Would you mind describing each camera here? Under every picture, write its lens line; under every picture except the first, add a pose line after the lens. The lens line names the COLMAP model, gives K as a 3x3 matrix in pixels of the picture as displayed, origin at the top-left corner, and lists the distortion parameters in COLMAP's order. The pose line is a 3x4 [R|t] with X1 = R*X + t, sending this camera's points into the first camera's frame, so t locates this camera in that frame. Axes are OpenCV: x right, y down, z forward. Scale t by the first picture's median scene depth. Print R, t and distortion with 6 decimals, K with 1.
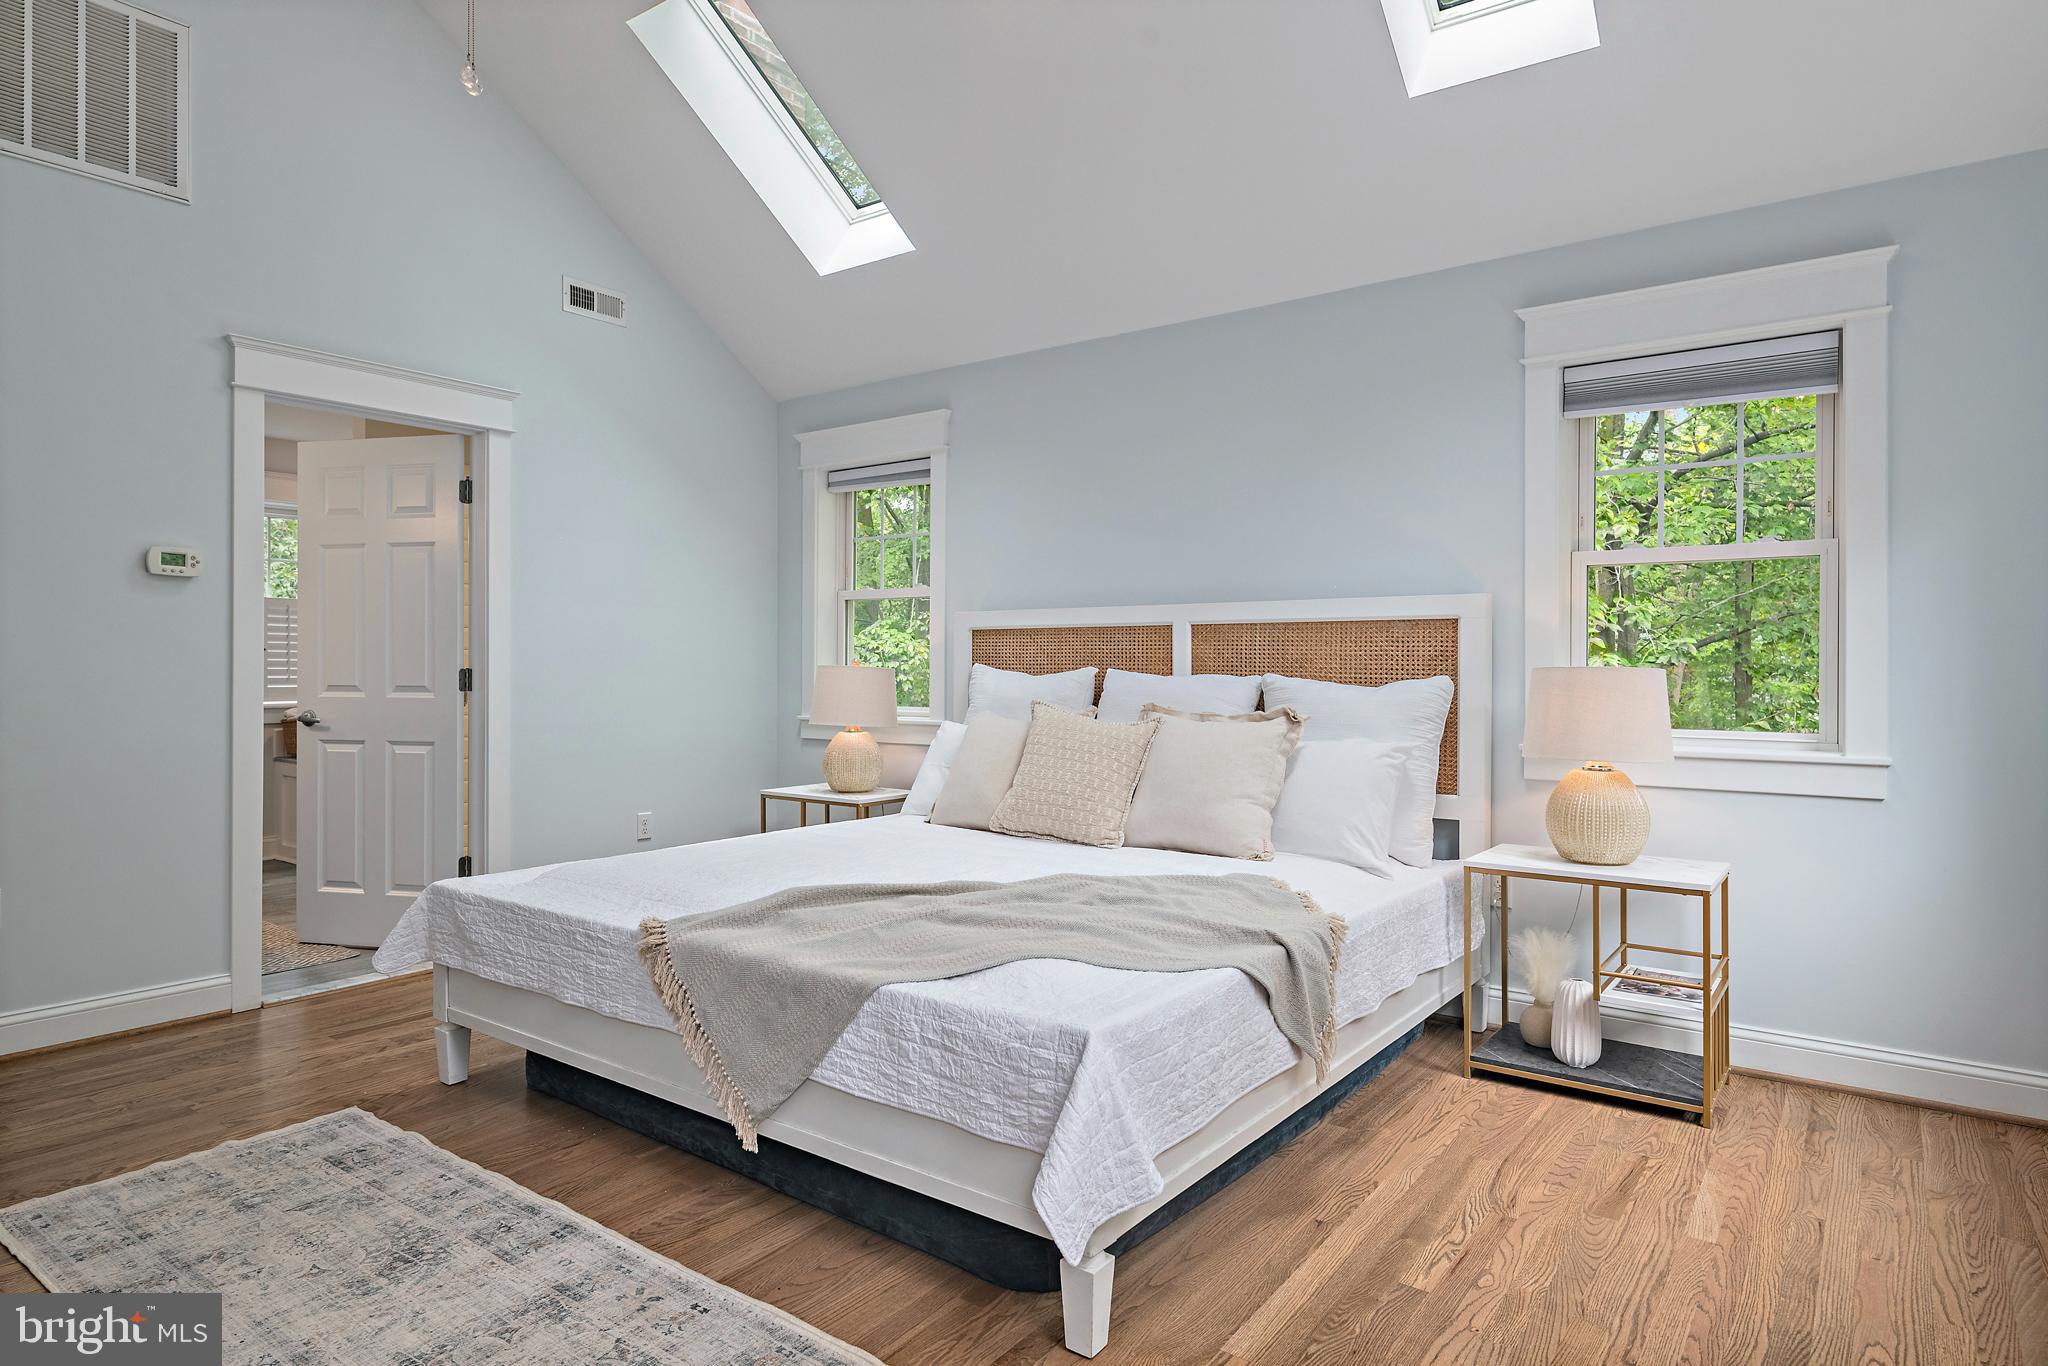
lens RADIAL K [[1175.1, 0, 1037.6], [0, 1175.1, 663.5], [0, 0, 1]] dist [0.004075, 0.000041]
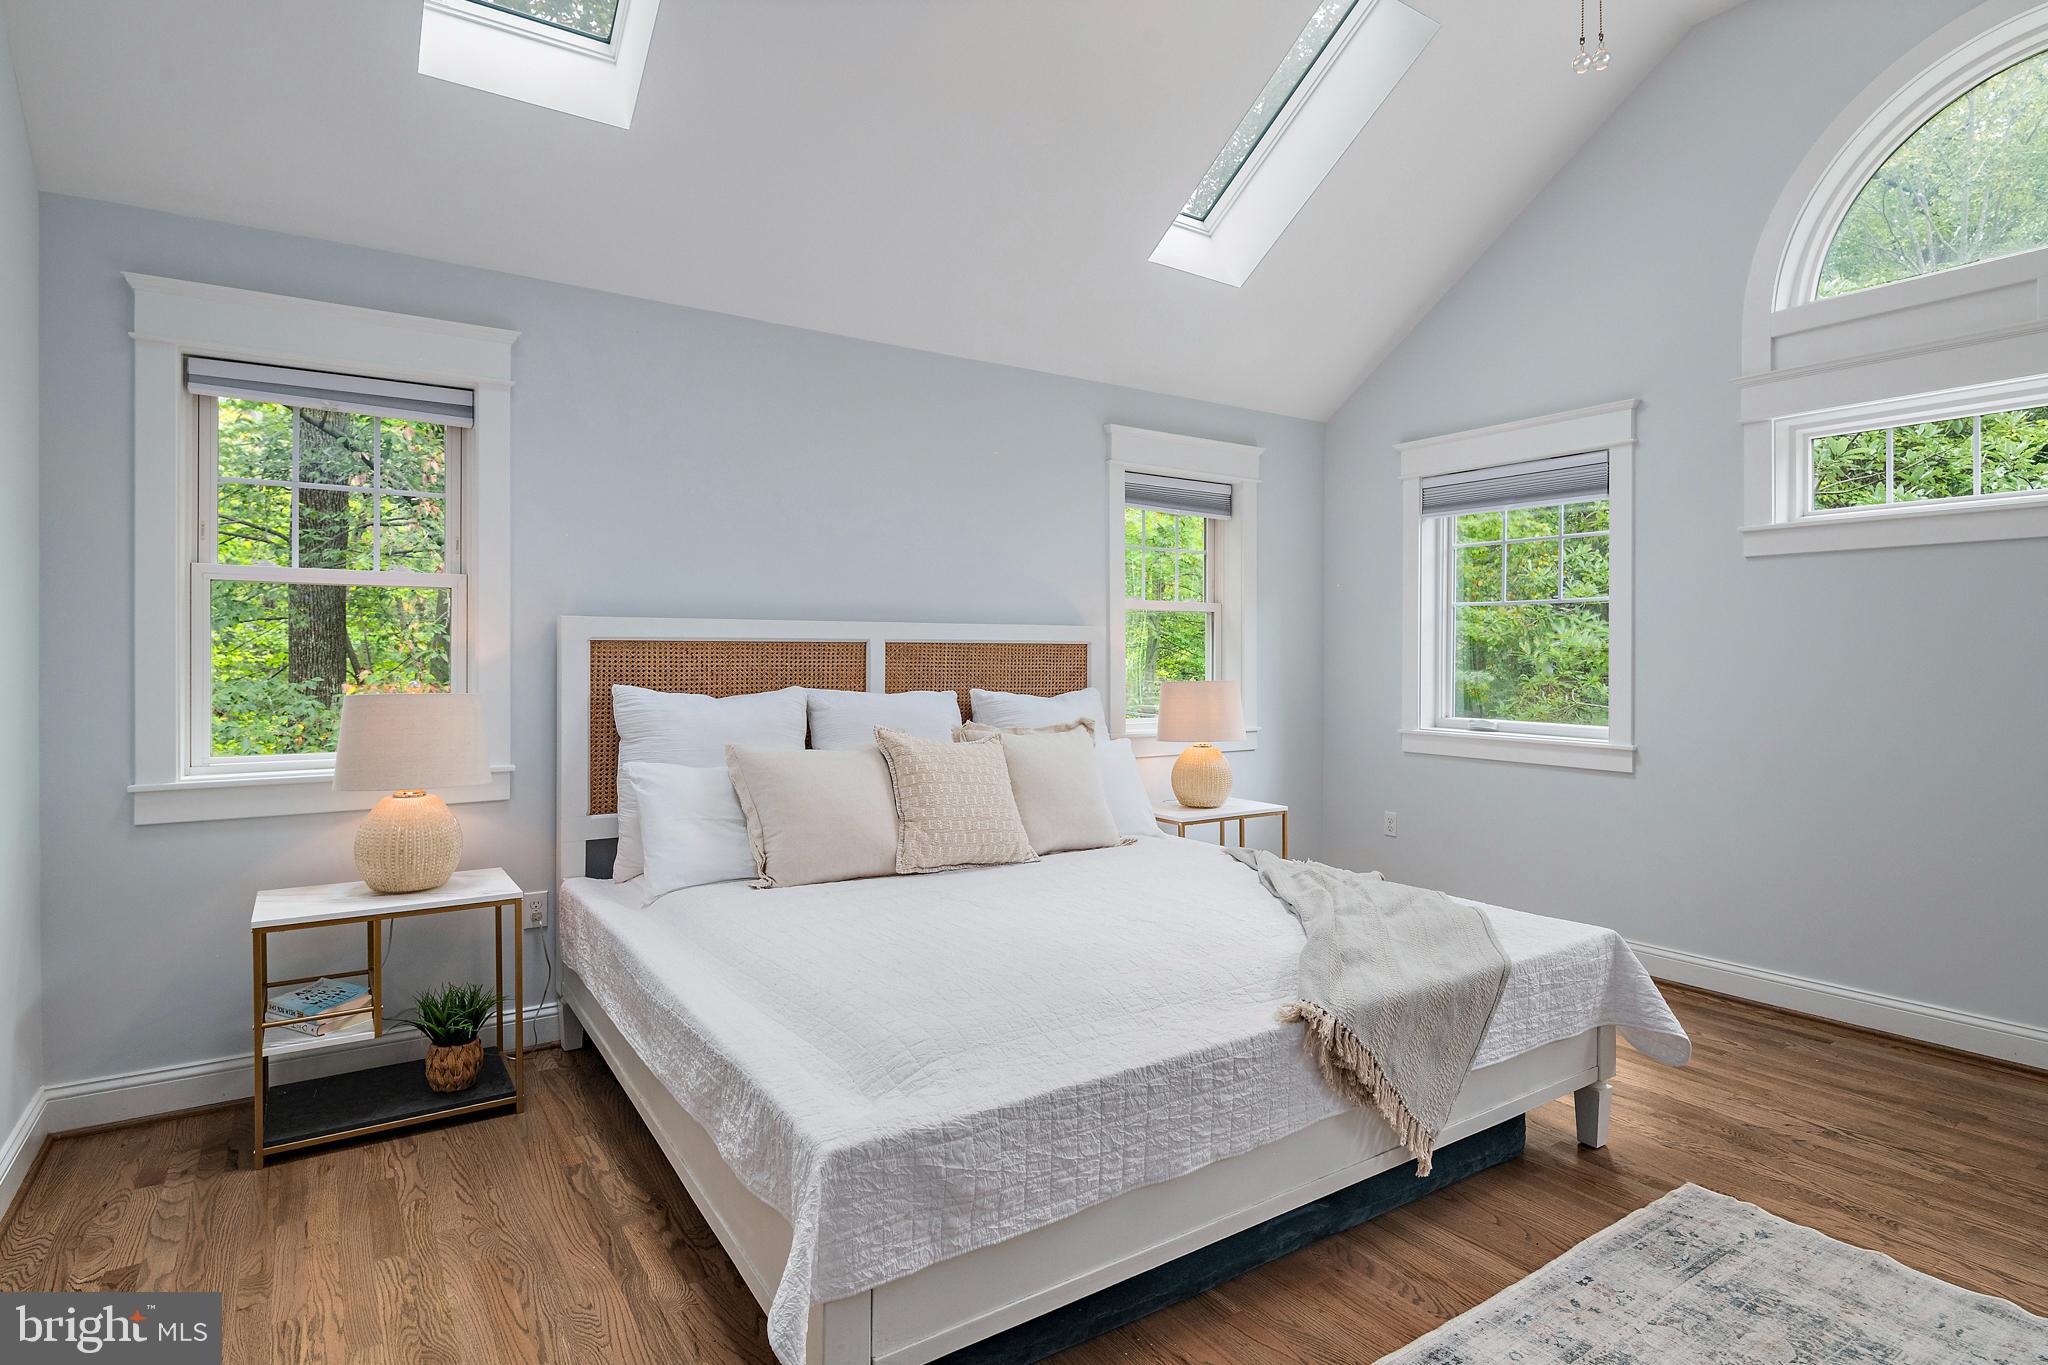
lens RADIAL K [[1071.6, 0, 1021.8], [0, 1071.6, 654.7], [0, 0, 1]] dist [-0.004105, -0.001841]
pose [[0.329723, -0.000640, 0.944077, -0.815039], [-0.002529, 0.999996, 0.001561, -0.028224], [-0.944074, -0.002902, 0.329720, 0.671083]]
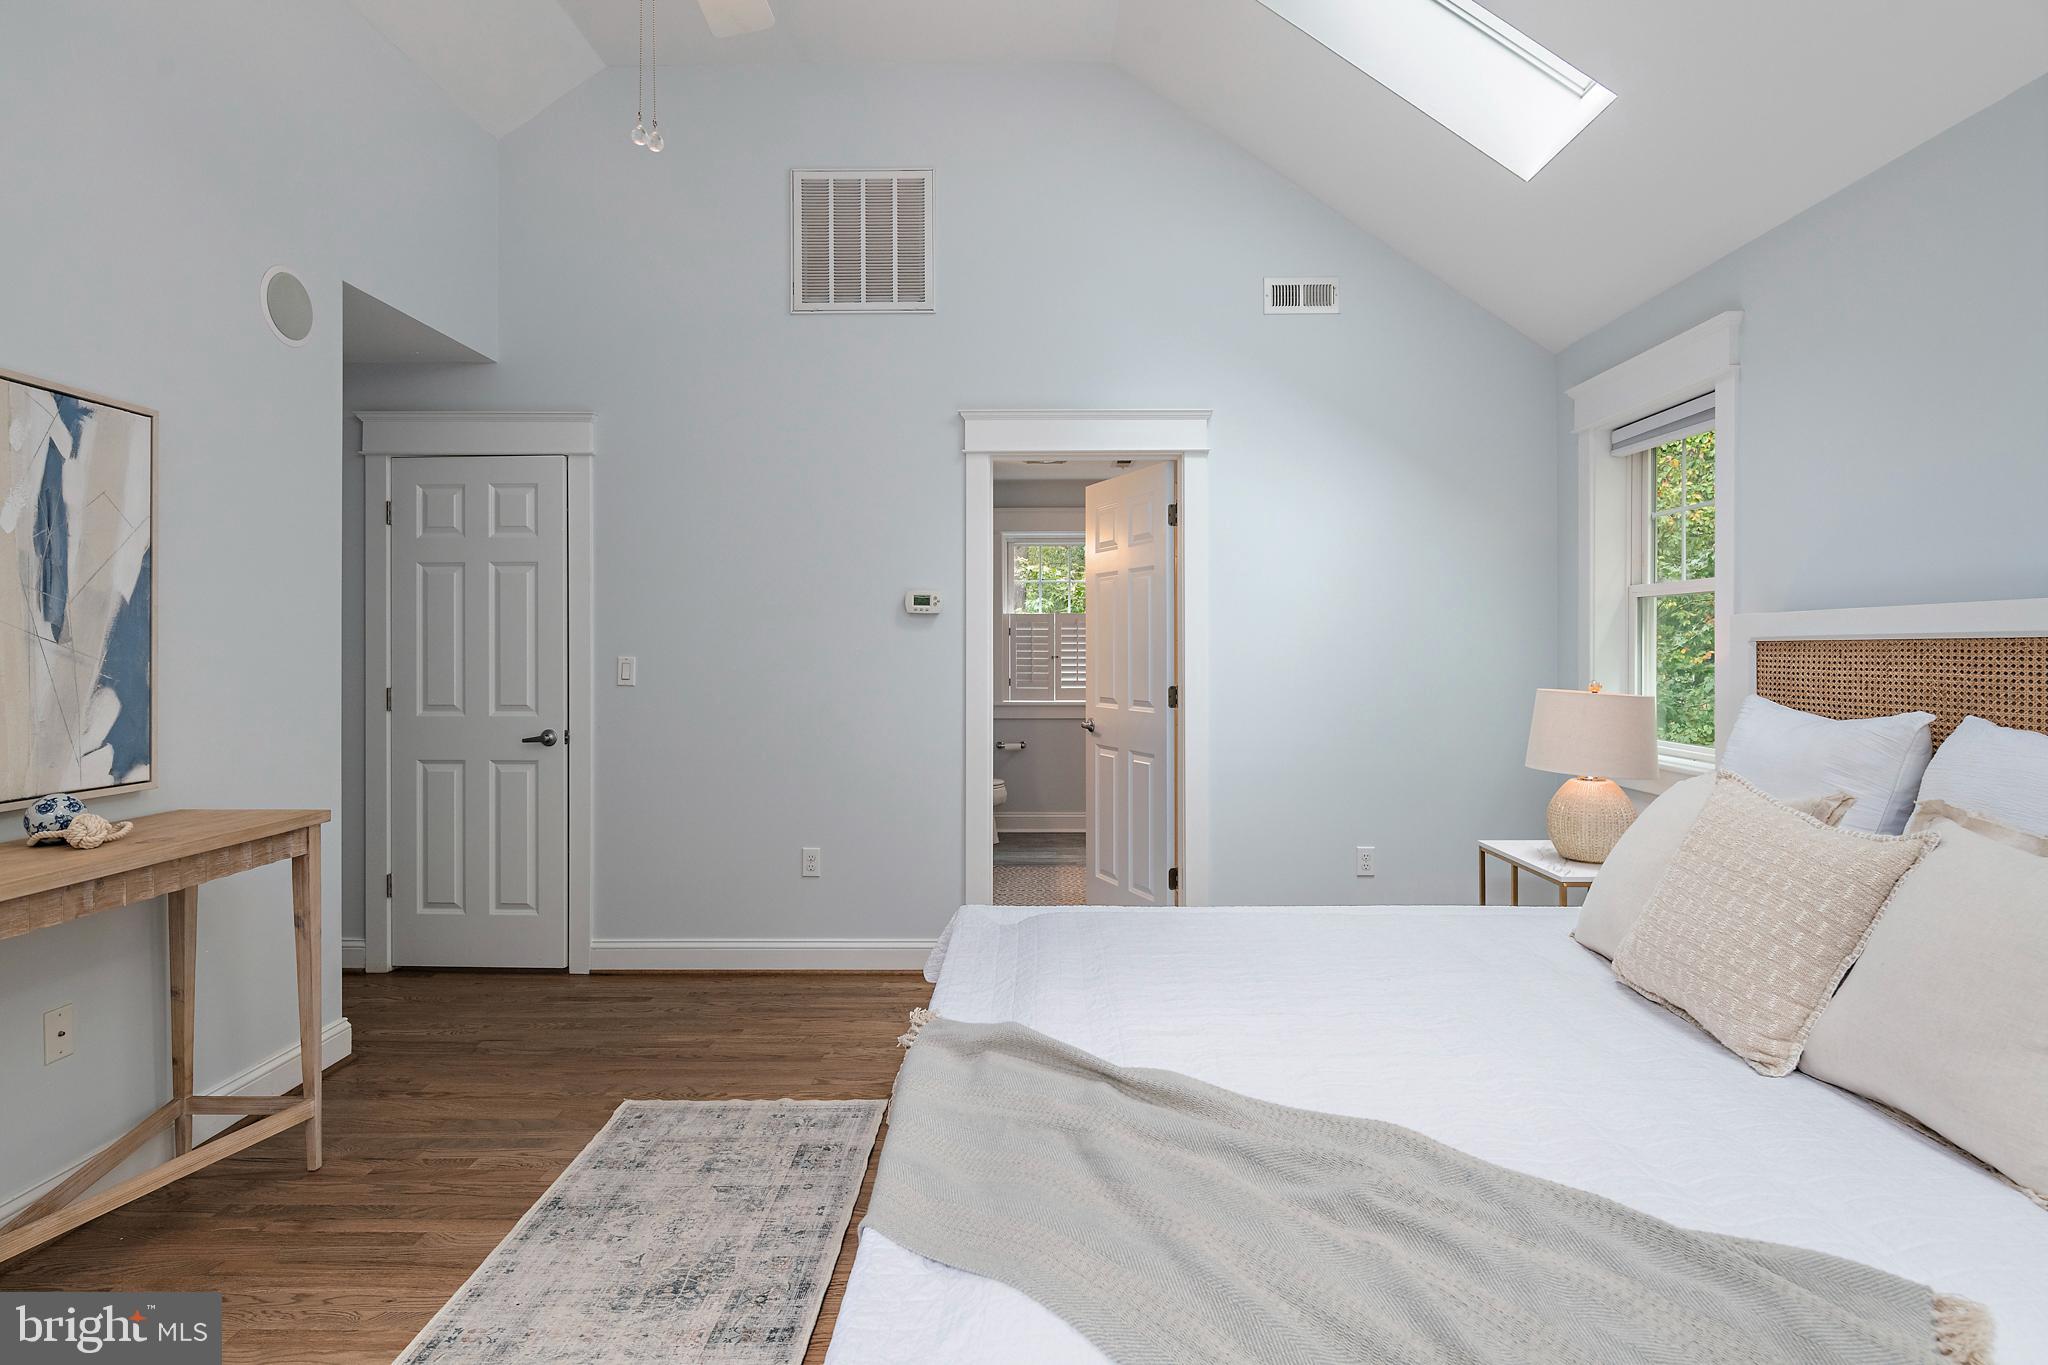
lens RADIAL K [[1071.6, 0, 1021.8], [0, 1071.6, 654.7], [0, 0, 1]] dist [-0.004105, -0.001841]
pose [[0.579090, -0.000543, -0.815263, 0.251863], [0.007246, 0.999964, 0.004480, -0.035634], [0.815231, -0.008502, 0.579073, 0.426622]]
